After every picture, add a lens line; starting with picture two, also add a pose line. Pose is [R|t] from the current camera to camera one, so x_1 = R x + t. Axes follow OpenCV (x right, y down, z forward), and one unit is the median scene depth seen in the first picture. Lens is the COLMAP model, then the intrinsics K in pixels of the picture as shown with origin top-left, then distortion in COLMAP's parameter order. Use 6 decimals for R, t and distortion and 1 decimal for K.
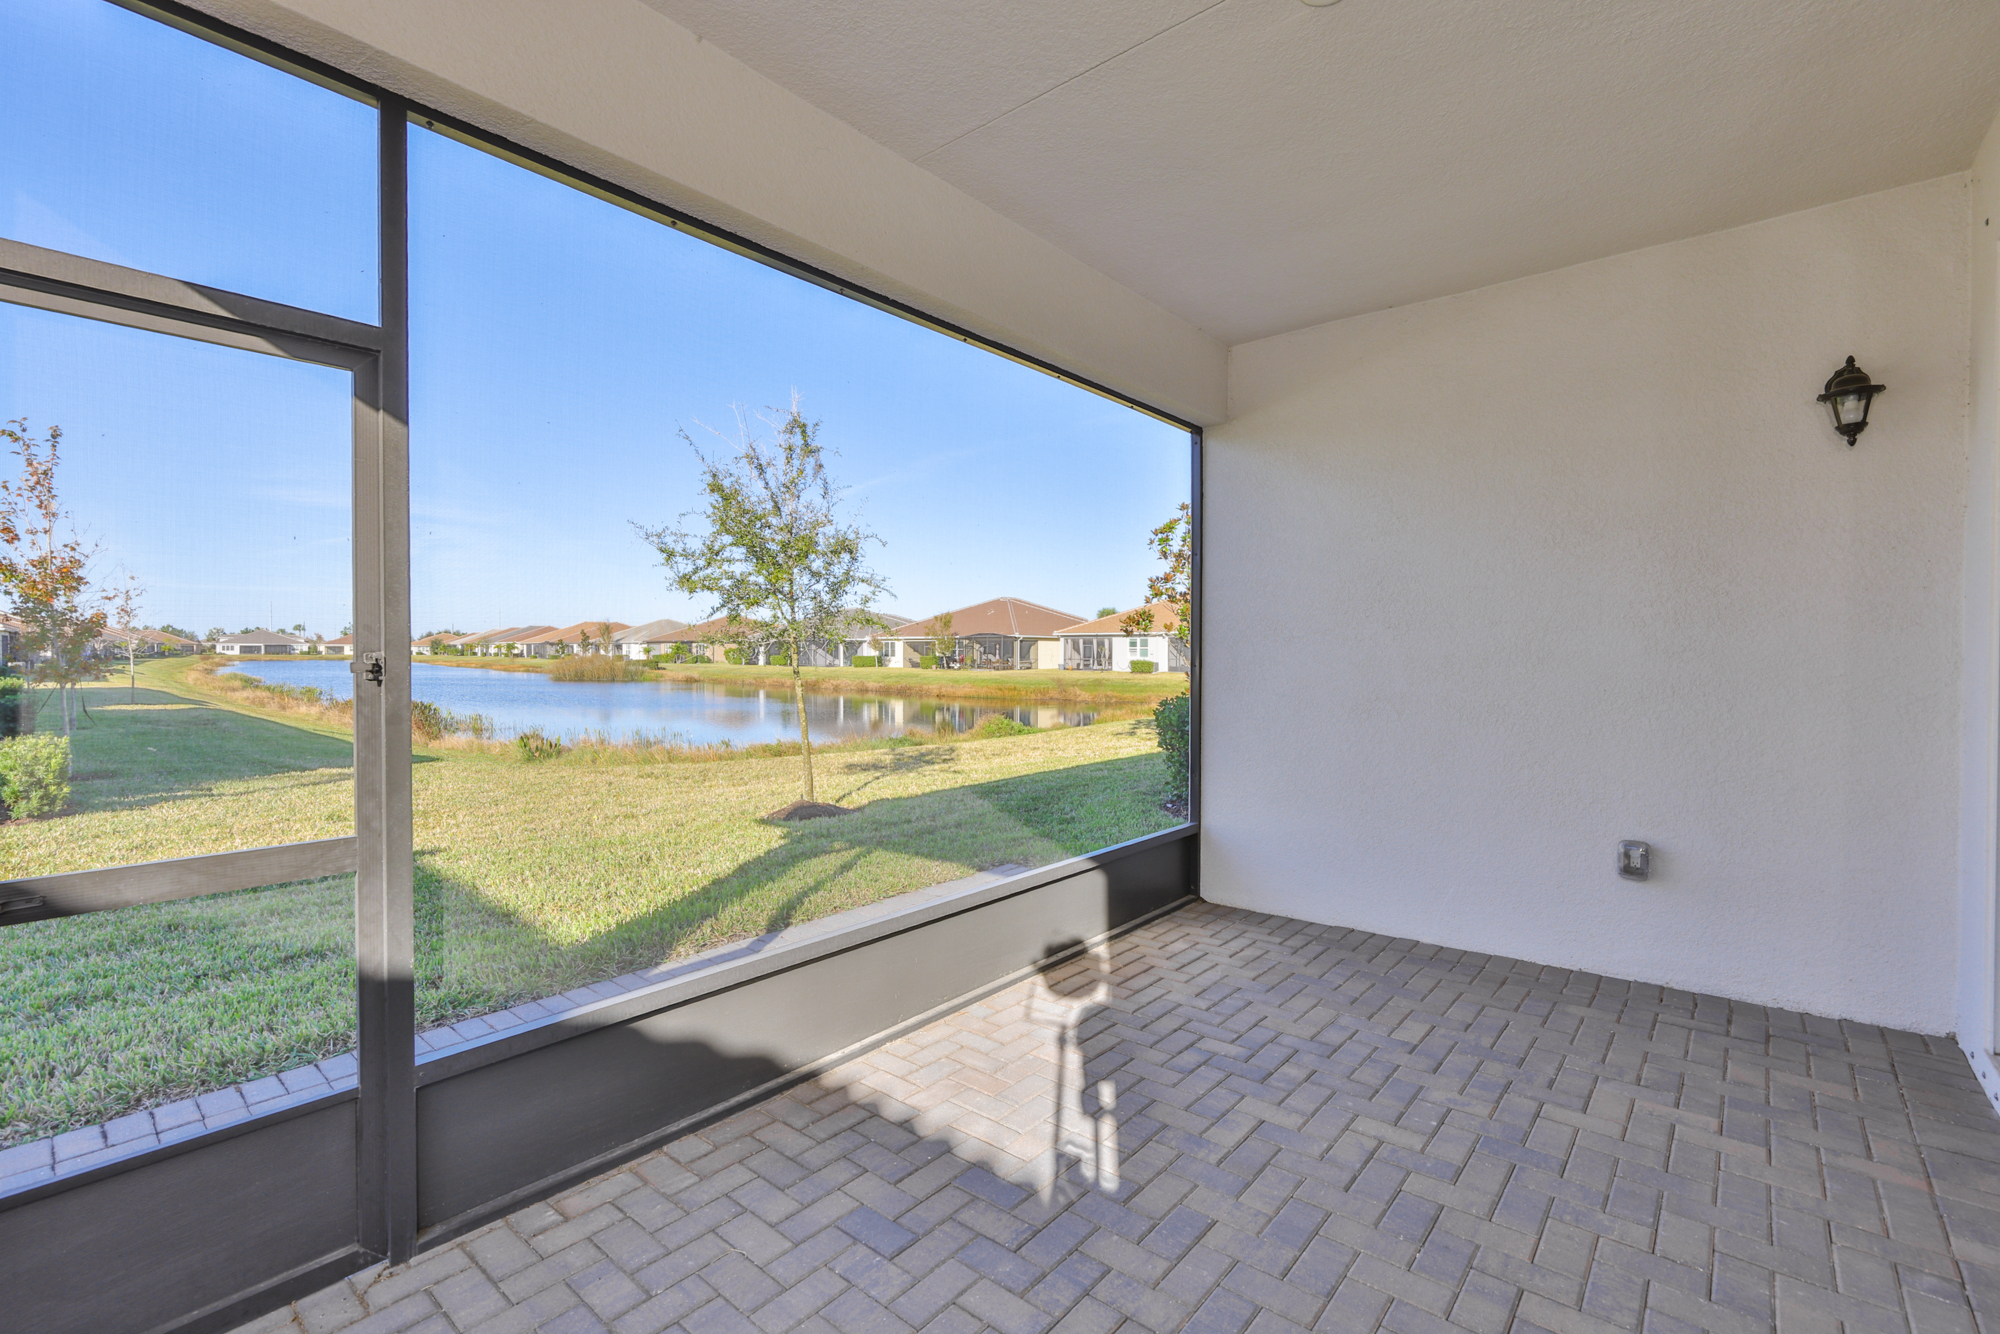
lens RADIAL K [[879.3, 0, 1010.5], [0, 879.3, 664.4], [0, 0, 1]] dist [-0.001797, -0.000230]
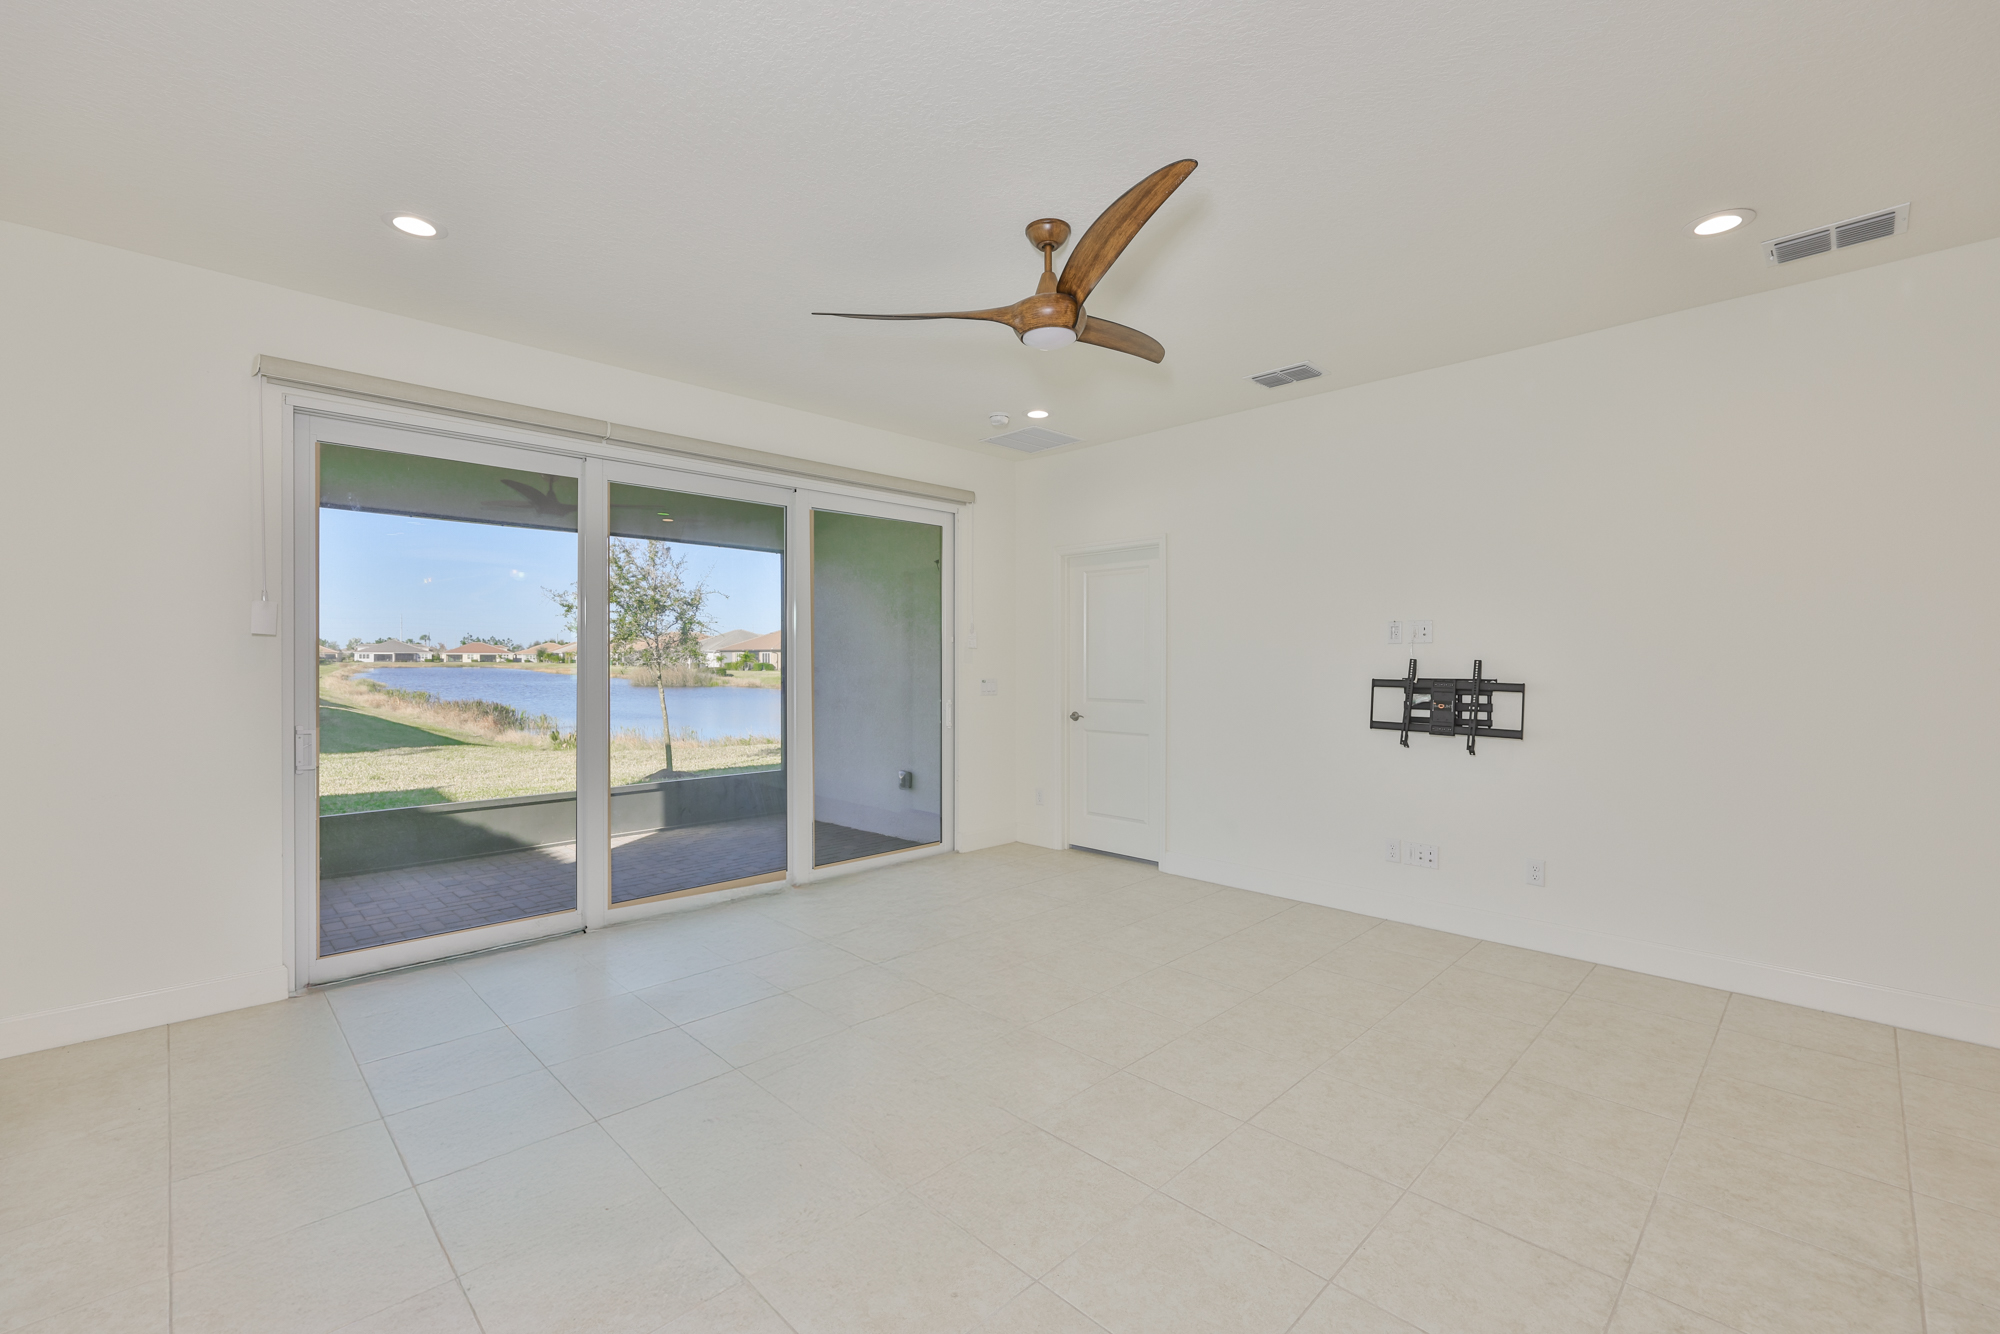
lens RADIAL K [[852.2, 0, 998.4], [0, 852.2, 658.8], [0, 0, 1]] dist [-0.001426, 0.000356]
pose [[0.996025, -0.000291, -0.089074, 0.049098], [-0.001002, 0.999895, -0.014468, -0.001349], [0.089069, 0.014500, 0.995920, -0.042822]]
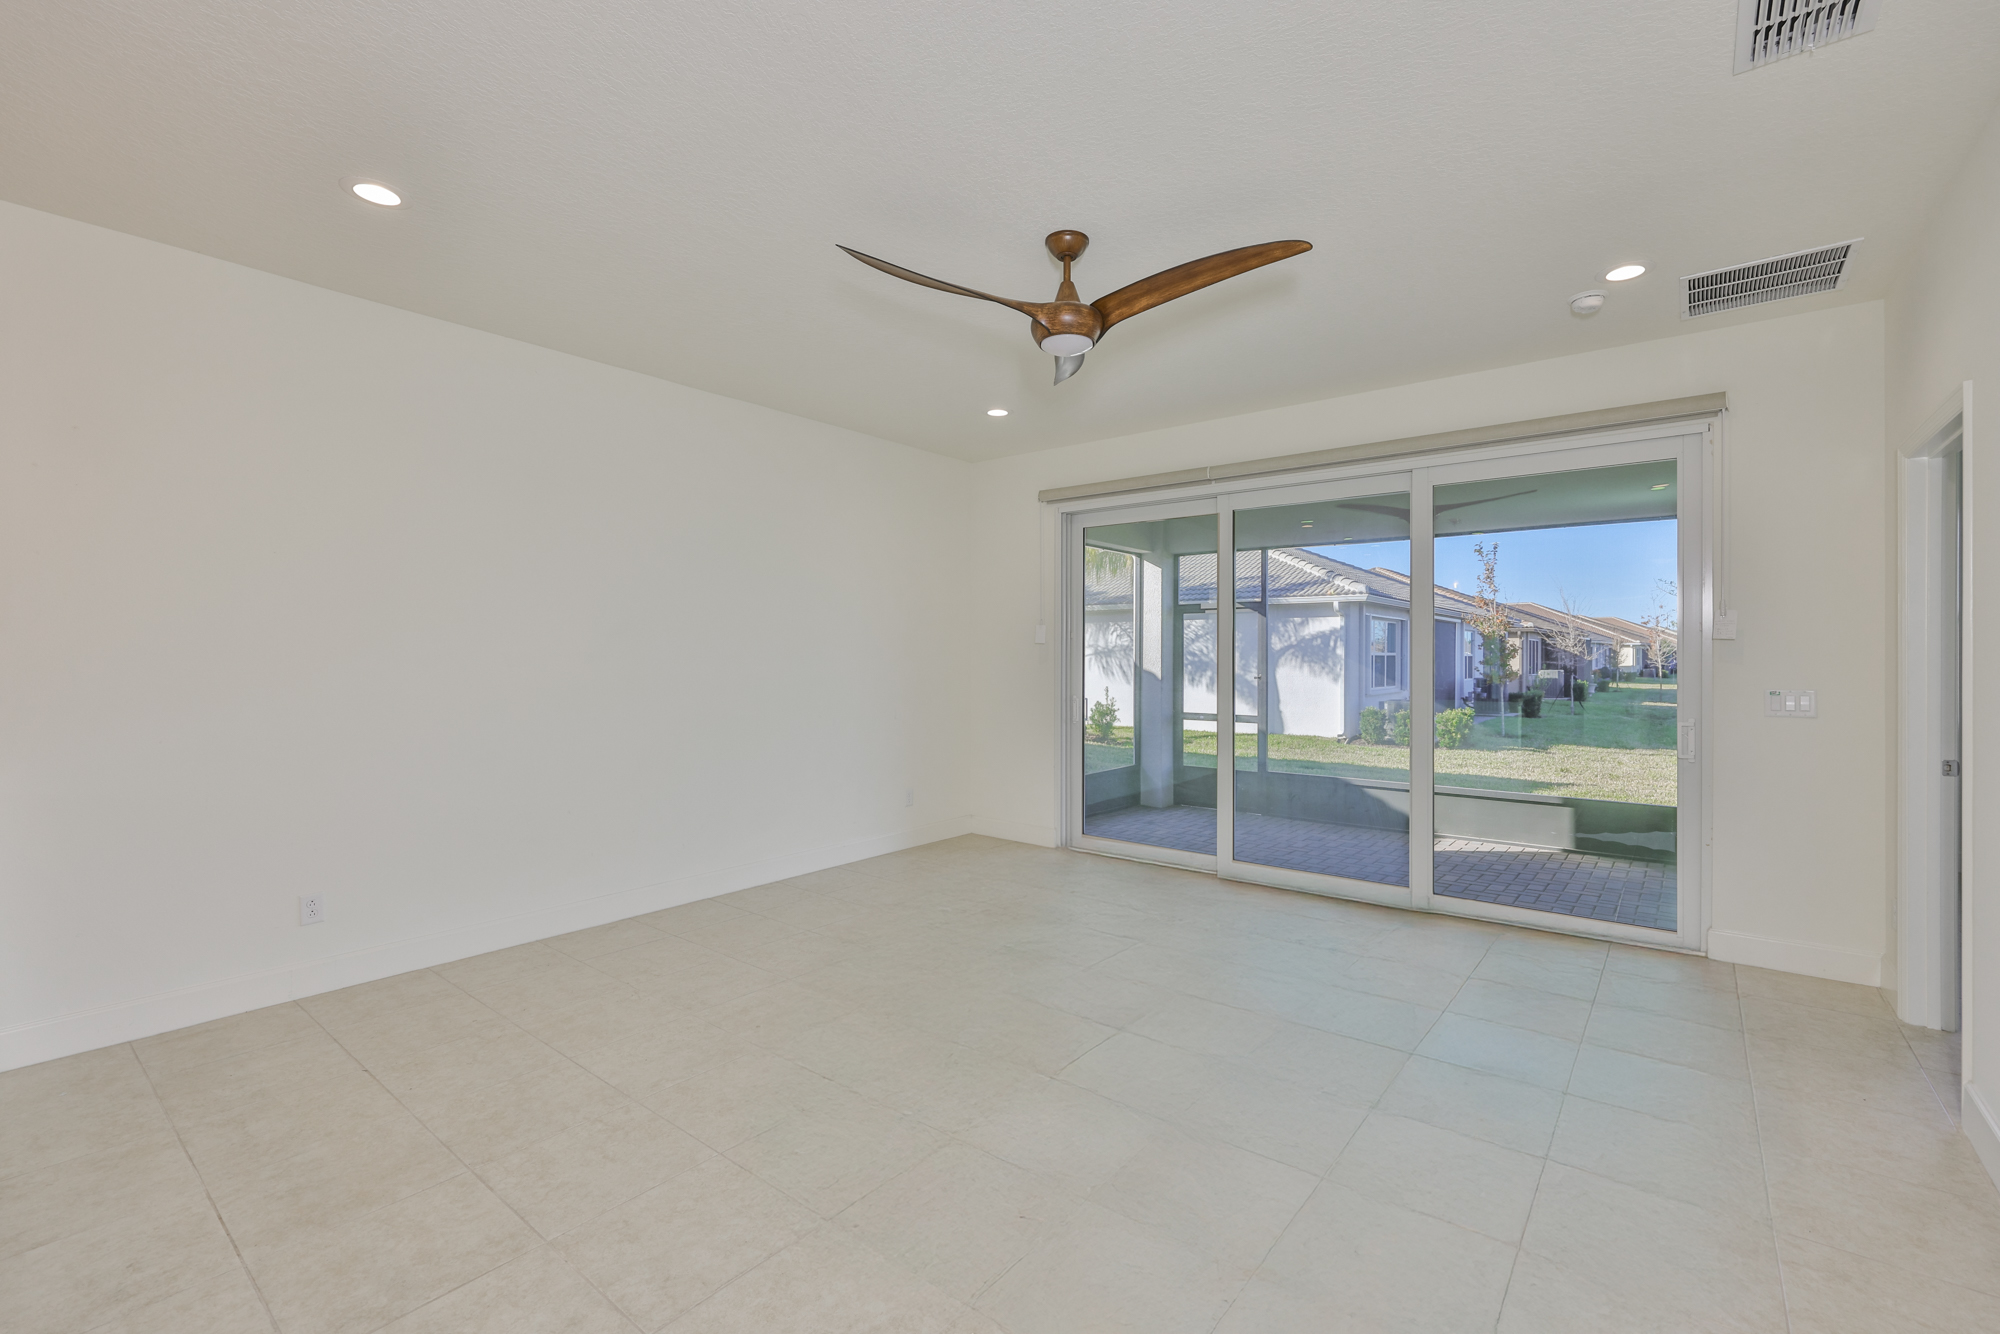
lens RADIAL K [[855.3, 0, 1015.3], [0, 855.3, 661.2], [0, 0, 1]] dist [0.001310, 0.000304]
pose [[0.034052, 0.004072, -0.999412, 0.085920], [-0.015632, 0.999872, 0.003541, -0.001777], [0.999298, 0.015502, 0.034112, -0.009468]]
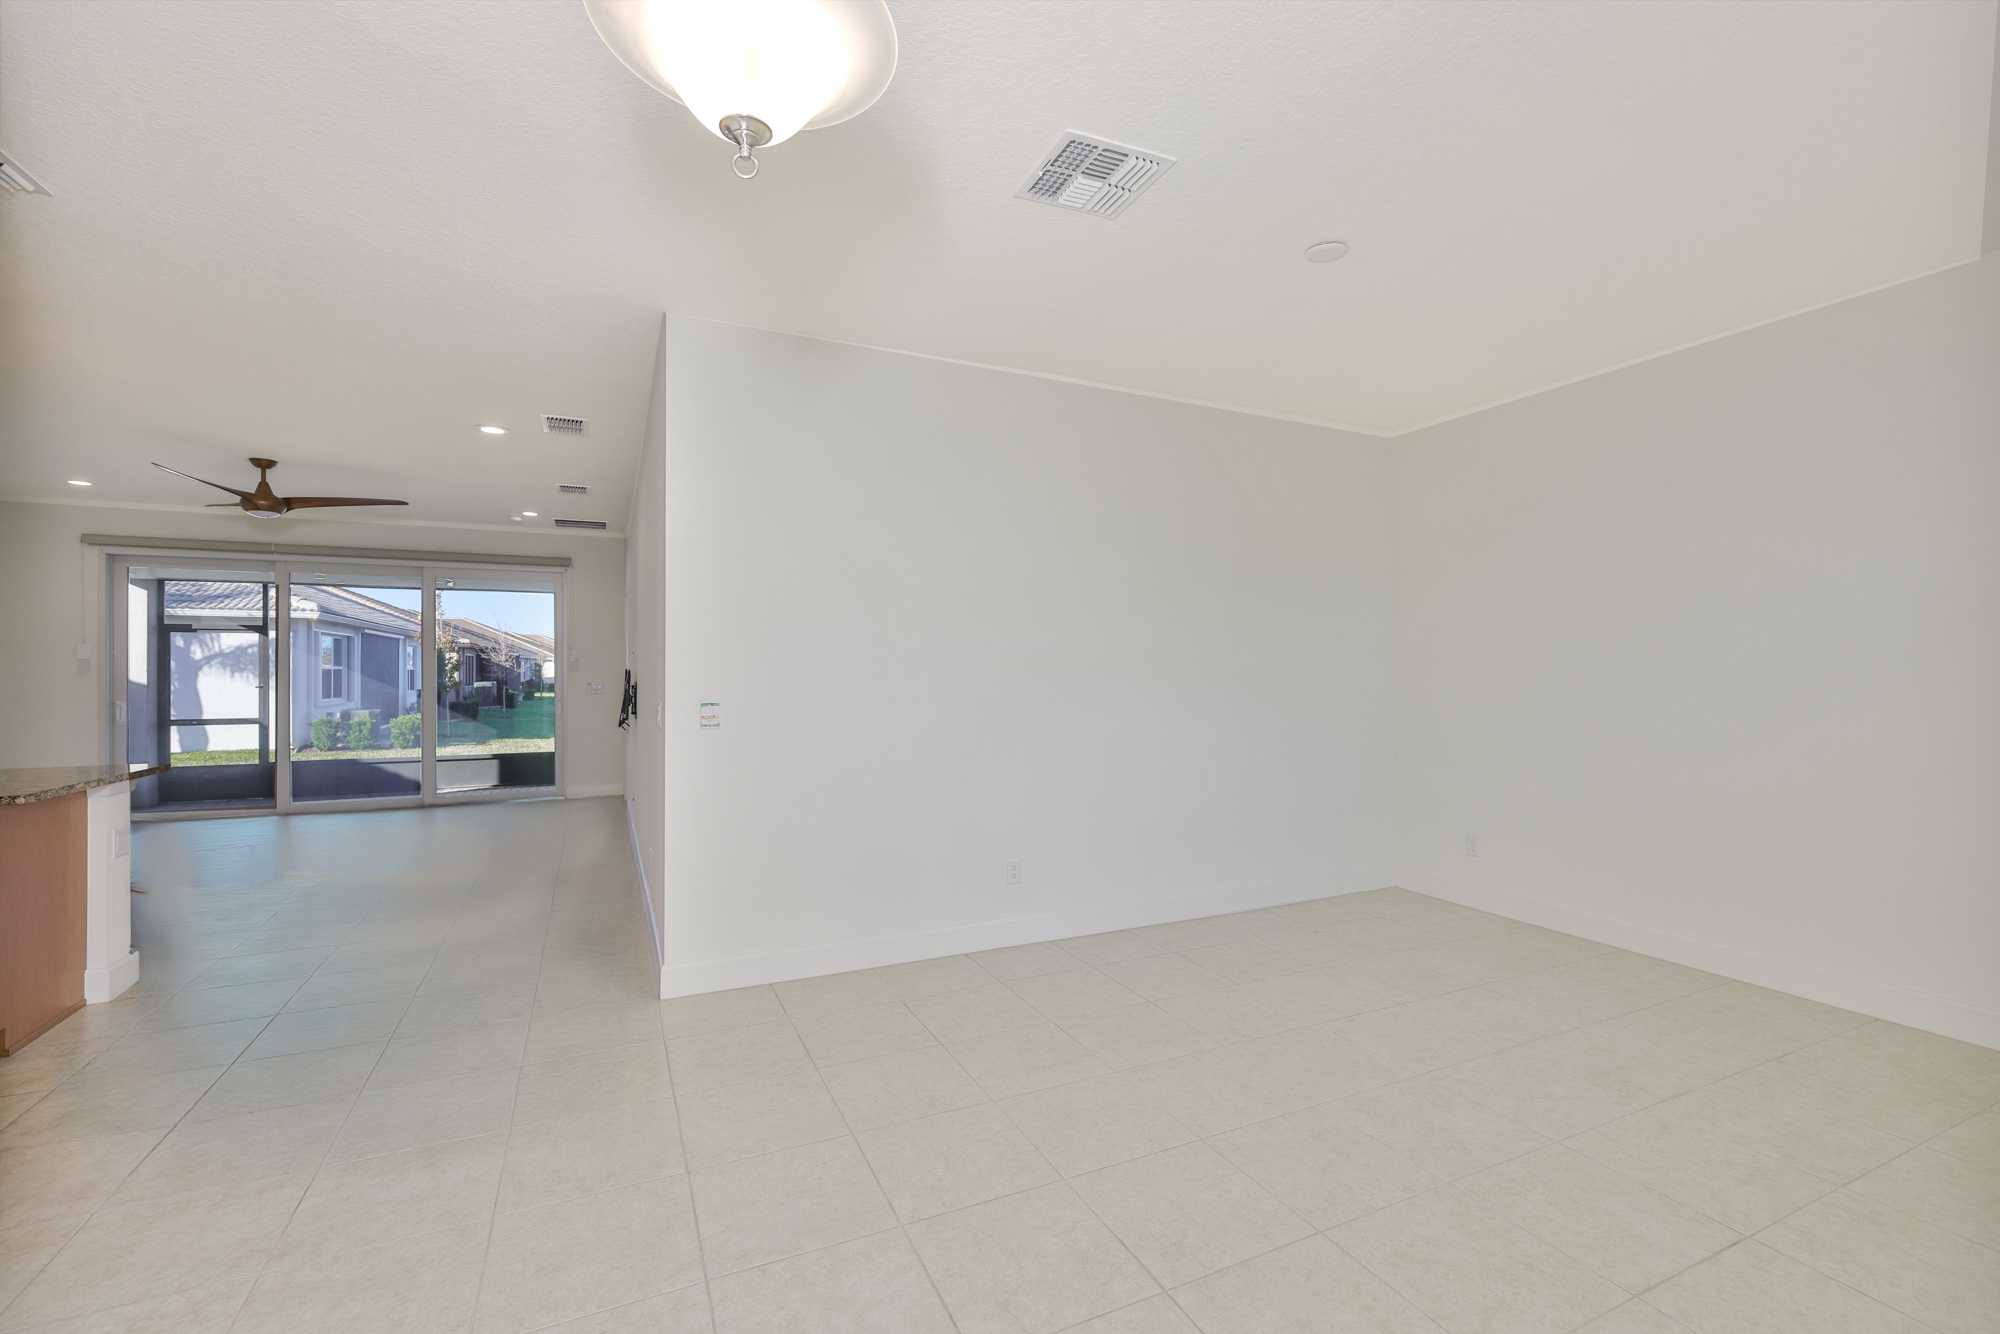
lens RADIAL K [[855.3, 0, 1015.3], [0, 855.3, 661.2], [0, 0, 1]] dist [0.001310, 0.000304]
pose [[0.913014, -0.006866, -0.407870, 0.139644], [-0.003020, 0.999717, -0.023589, -0.001089], [0.407916, 0.022769, 0.912735, -0.047883]]
